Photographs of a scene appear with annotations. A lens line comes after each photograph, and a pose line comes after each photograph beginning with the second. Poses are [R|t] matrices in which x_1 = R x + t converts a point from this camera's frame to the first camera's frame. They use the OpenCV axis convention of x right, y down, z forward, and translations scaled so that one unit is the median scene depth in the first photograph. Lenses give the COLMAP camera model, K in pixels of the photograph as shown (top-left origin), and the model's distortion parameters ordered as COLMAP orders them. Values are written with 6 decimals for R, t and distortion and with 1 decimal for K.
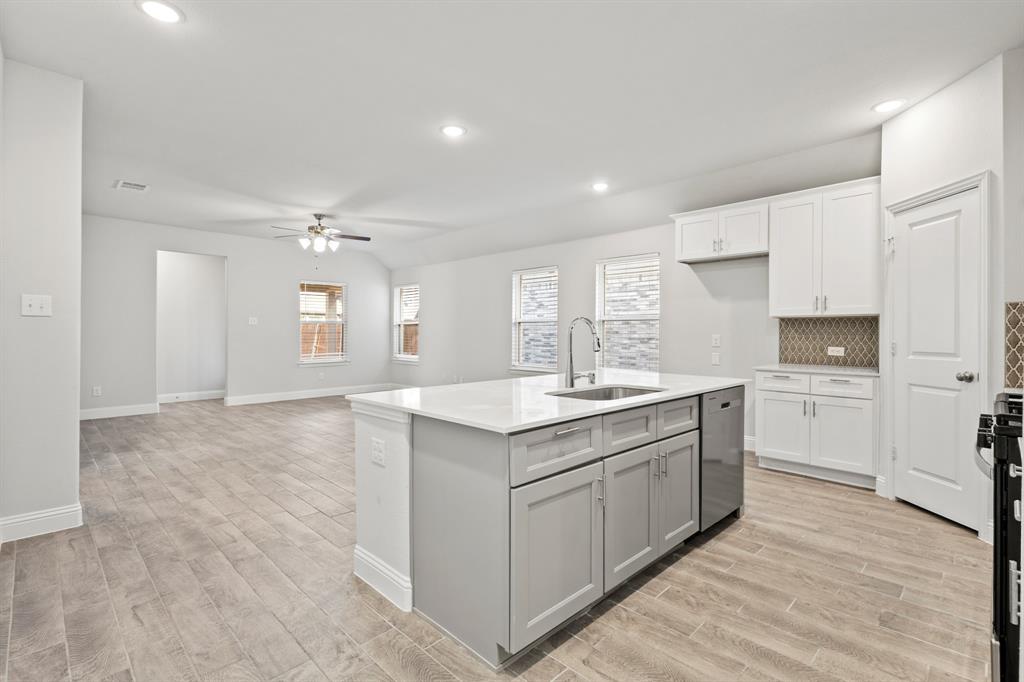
lens RADIAL K [[477.3, 0, 512.6], [0, 477.3, 335.8], [0, 0, 1]] dist [0.007597, -0.002469]
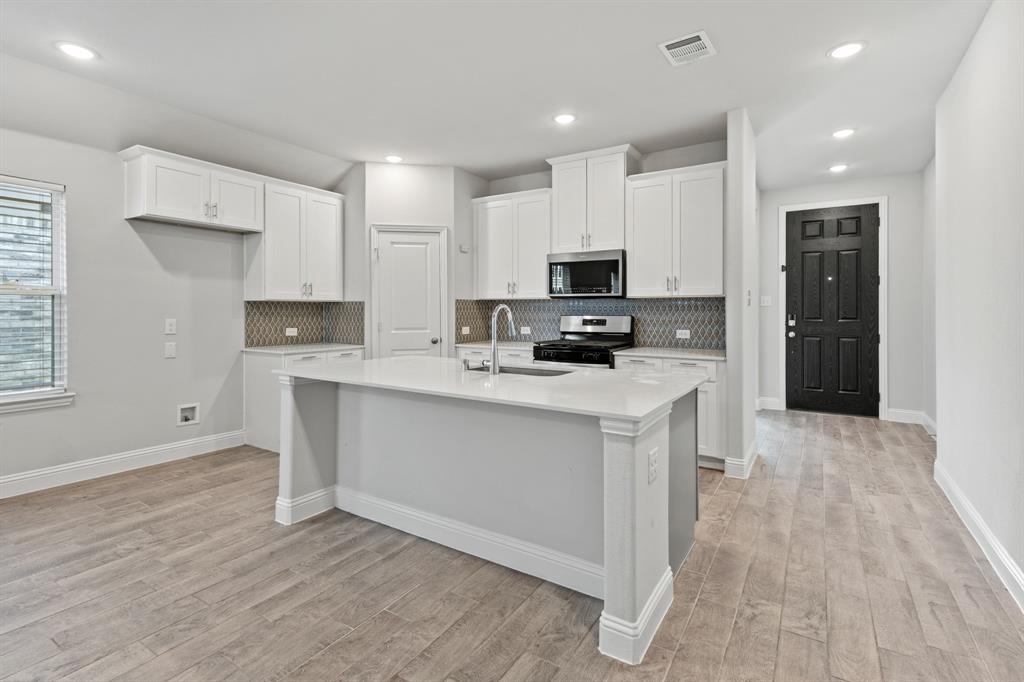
lens RADIAL K [[477.3, 0, 522.0], [0, 477.3, 309.3], [0, 0, 1]] dist [0.007597, -0.002469]
pose [[-0.228717, 0.002867, 0.973489, -0.559285], [0.005956, 0.999981, -0.001546, -0.015954], [-0.973475, 0.005444, -0.228729, 0.756486]]
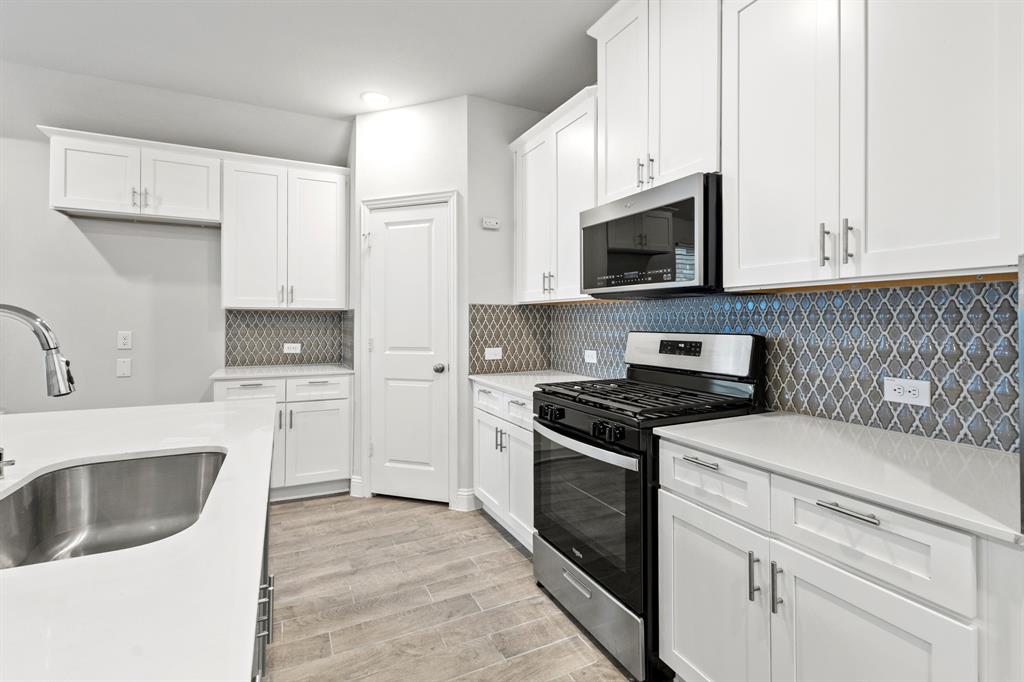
lens RADIAL K [[477.3, 0, 518.5], [0, 477.3, 318.6], [0, 0, 1]] dist [0.007597, -0.002469]
pose [[0.315722, 0.007484, 0.948822, -0.042056], [0.004443, 0.999946, -0.009365, -0.013605], [-0.948841, 0.007172, 0.315672, 0.326399]]
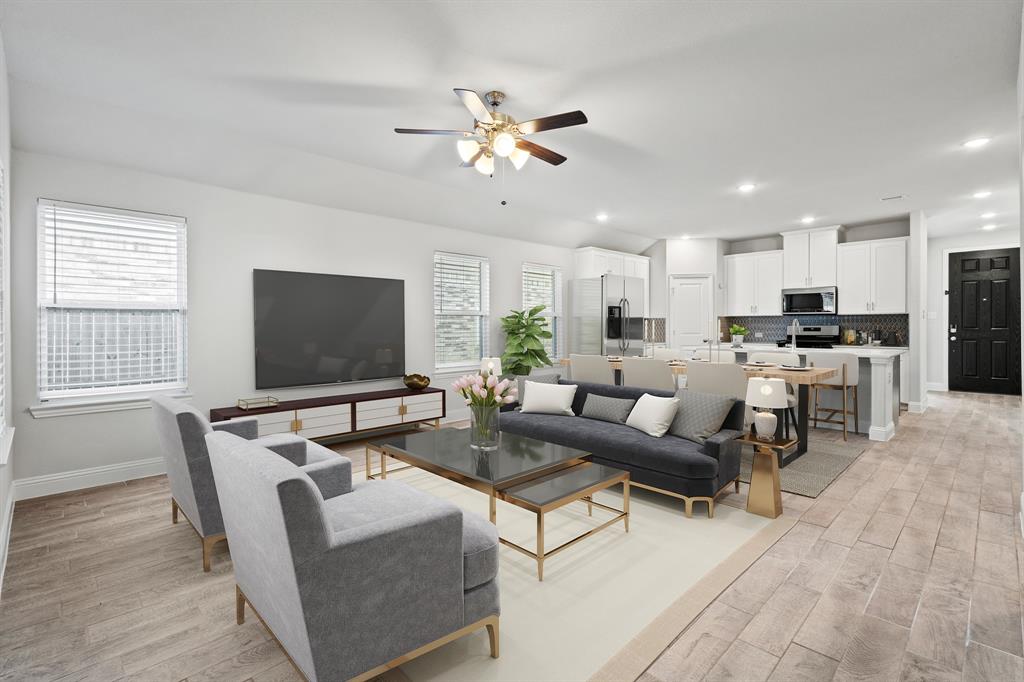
lens RADIAL K [[477.3, 0, 516.1], [0, 477.3, 326.7], [0, 0, 1]] dist [0.007597, -0.002469]
pose [[0.001457, -0.004524, 0.999989, -1.402098], [0.010907, 0.999930, 0.004508, -0.018208], [-0.999939, 0.010900, 0.001506, 1.509101]]
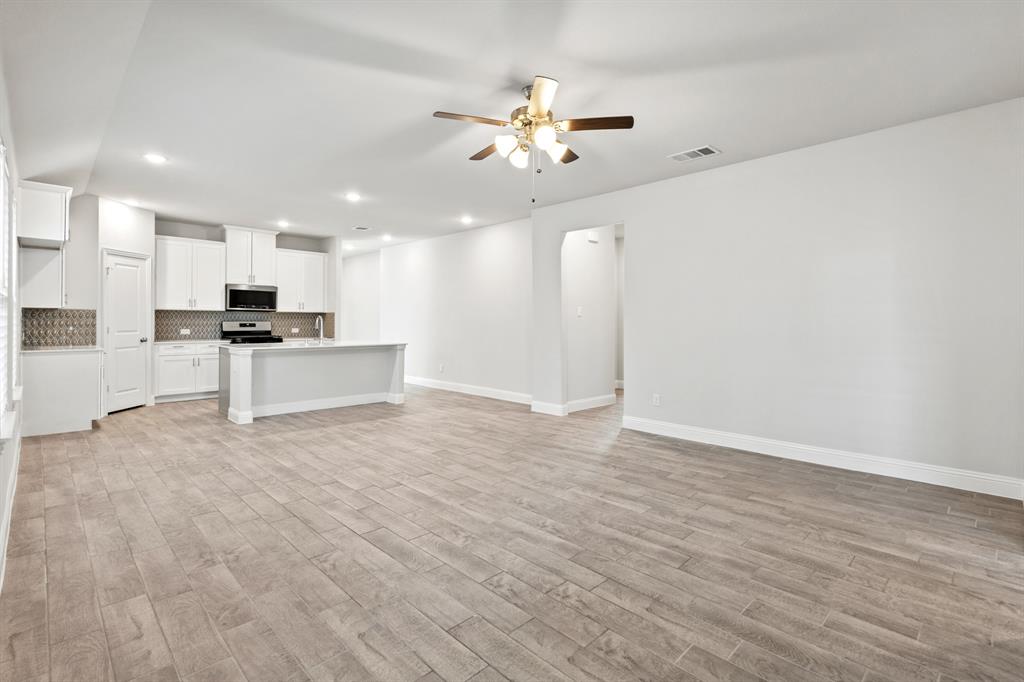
lens RADIAL K [[477.3, 0, 517.7], [0, 477.3, 323.8], [0, 0, 1]] dist [0.007597, -0.002469]
pose [[-0.999979, -0.006516, 0.000228, -0.602185], [-0.006513, 0.999909, 0.011842, -0.021861], [-0.000305, 0.011841, -0.999930, 2.308974]]
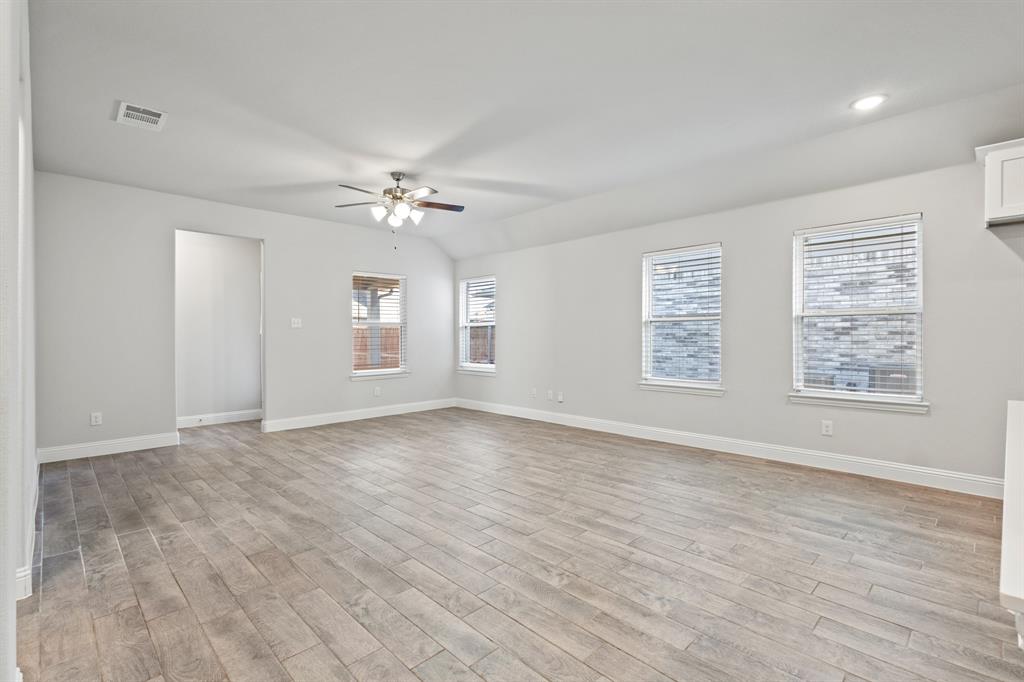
lens RADIAL K [[477.3, 0, 516.1], [0, 477.3, 339.1], [0, 0, 1]] dist [0.007597, -0.002469]
pose [[0.999904, -0.007107, -0.011903, -0.335816], [0.007106, 0.999975, -0.000181, -0.002731], [0.011904, 0.000097, 0.999929, 0.428446]]
